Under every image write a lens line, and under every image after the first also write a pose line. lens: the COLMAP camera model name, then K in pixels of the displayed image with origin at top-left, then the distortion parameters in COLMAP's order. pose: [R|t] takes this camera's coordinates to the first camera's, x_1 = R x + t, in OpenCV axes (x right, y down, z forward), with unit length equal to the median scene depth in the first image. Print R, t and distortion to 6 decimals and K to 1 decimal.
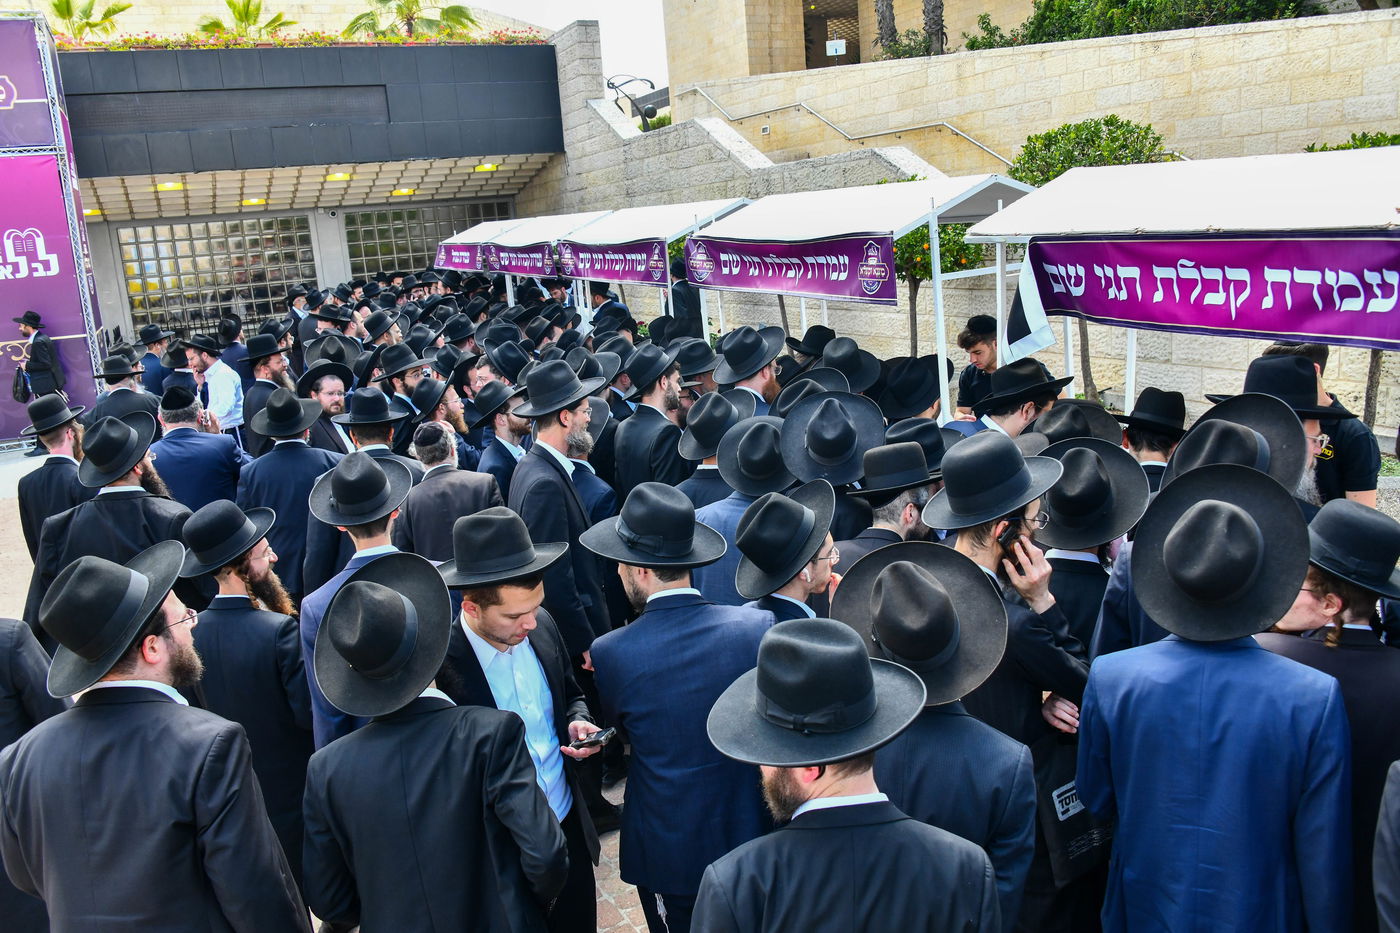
lens RADIAL K [[1092.6, 0, 700.0], [0, 1092.6, 466.5], [0, 0, 1]] dist [-0.034311, -0.011269]
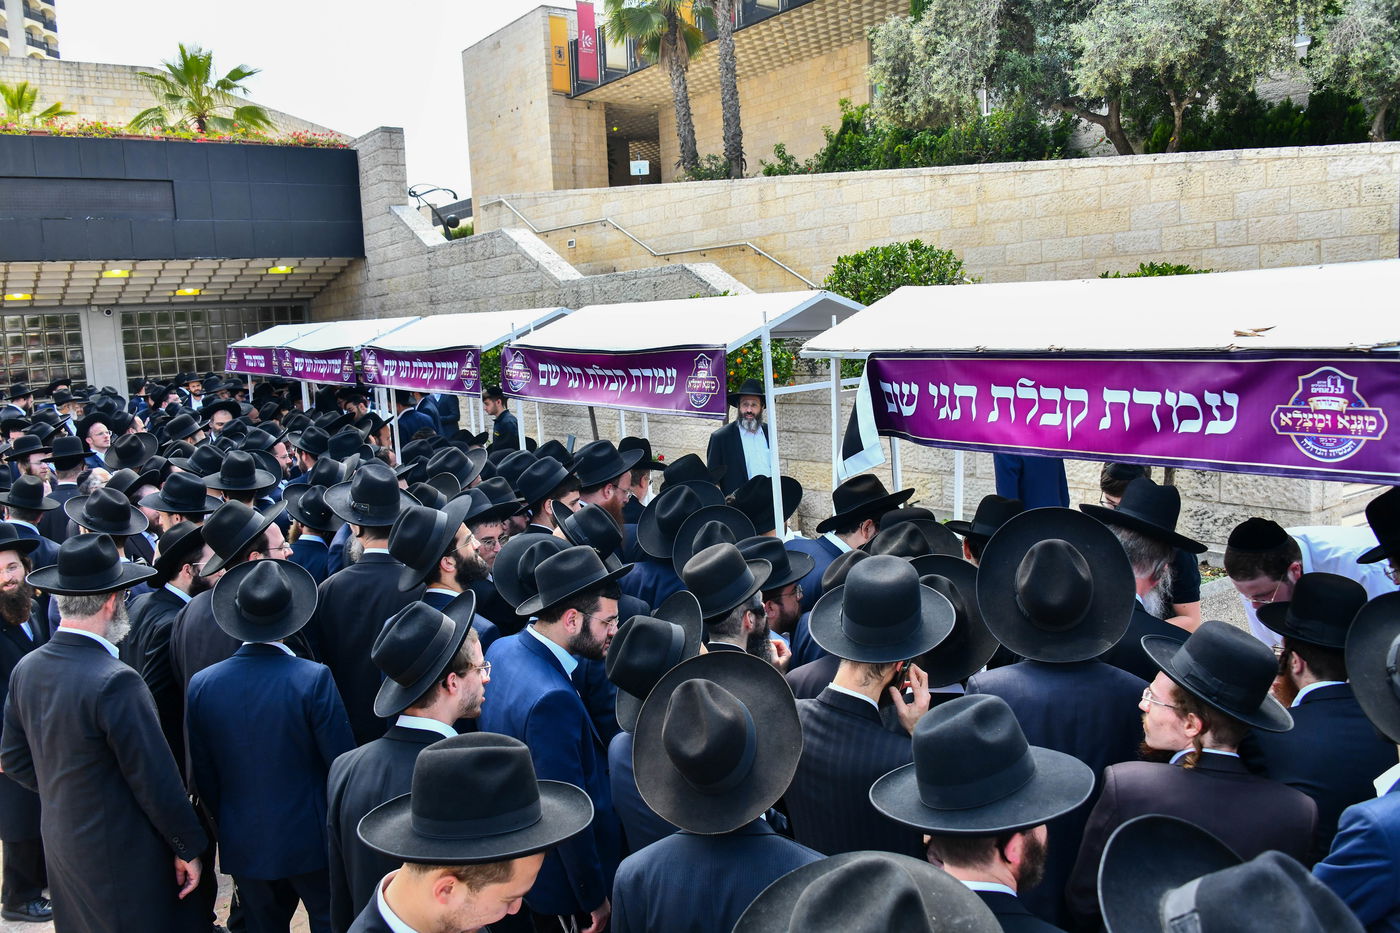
lens RADIAL K [[1092.6, 0, 700.0], [0, 1092.6, 466.5], [0, 0, 1]] dist [-0.034311, -0.011269]
pose [[0.983431, 0.005831, 0.181190, -0.005103], [0.012337, 0.995013, -0.098982, -0.002609], [-0.180864, 0.099577, 0.978454, 0.013540]]
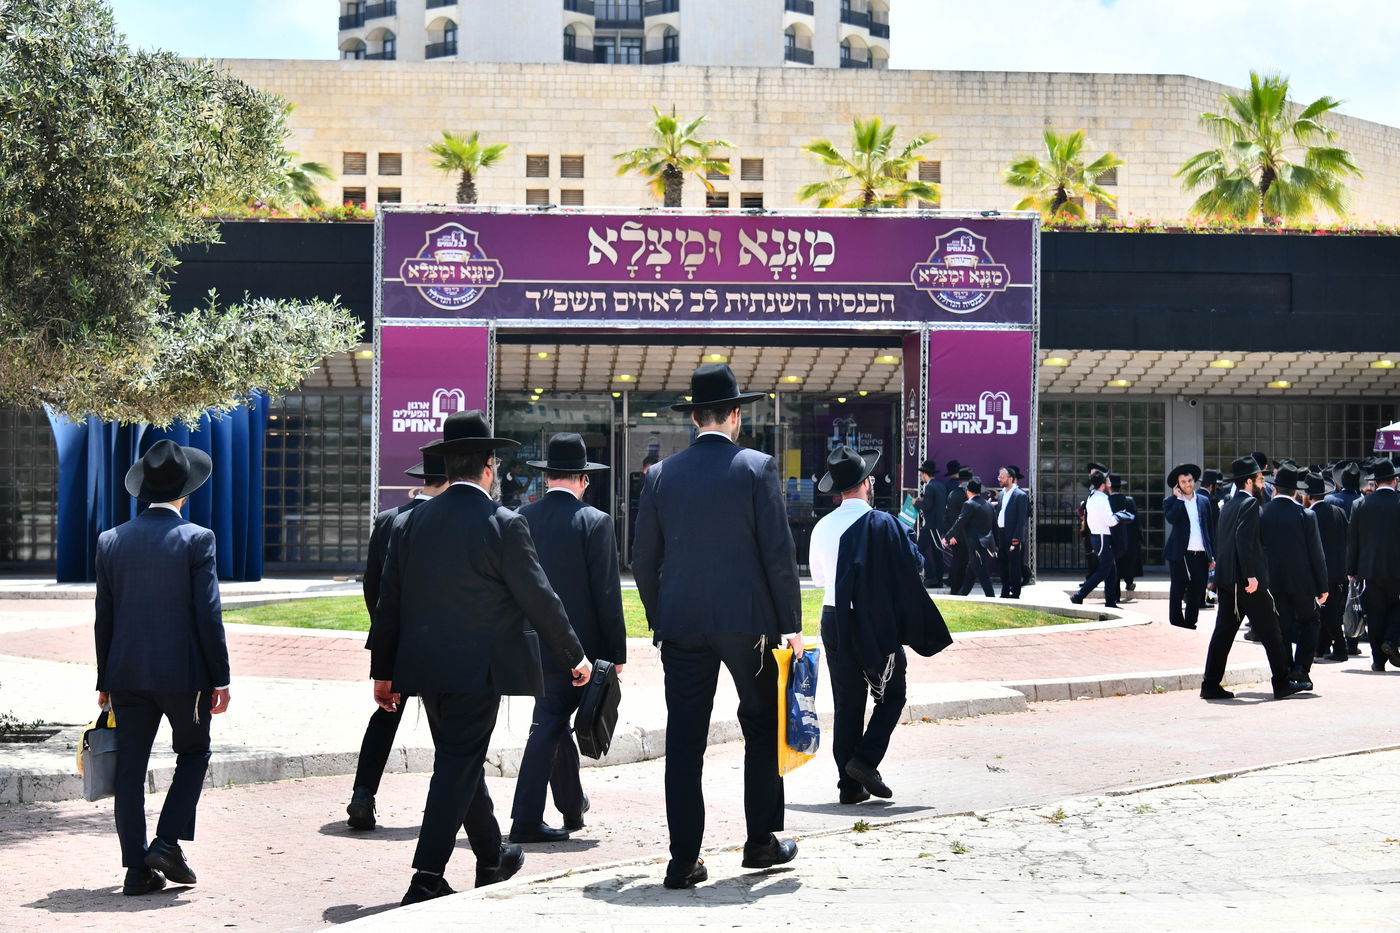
lens RADIAL K [[2805.8, 0, 700.0], [0, 2805.8, 466.5], [0, 0, 1]] dist [-0.050133, 0.584694]
pose [[0.934082, 0.074780, -0.349141, 0.095774], [-0.149739, 0.969724, -0.192909, 0.368425], [0.324144, 0.232472, 0.916999, -1.402046]]
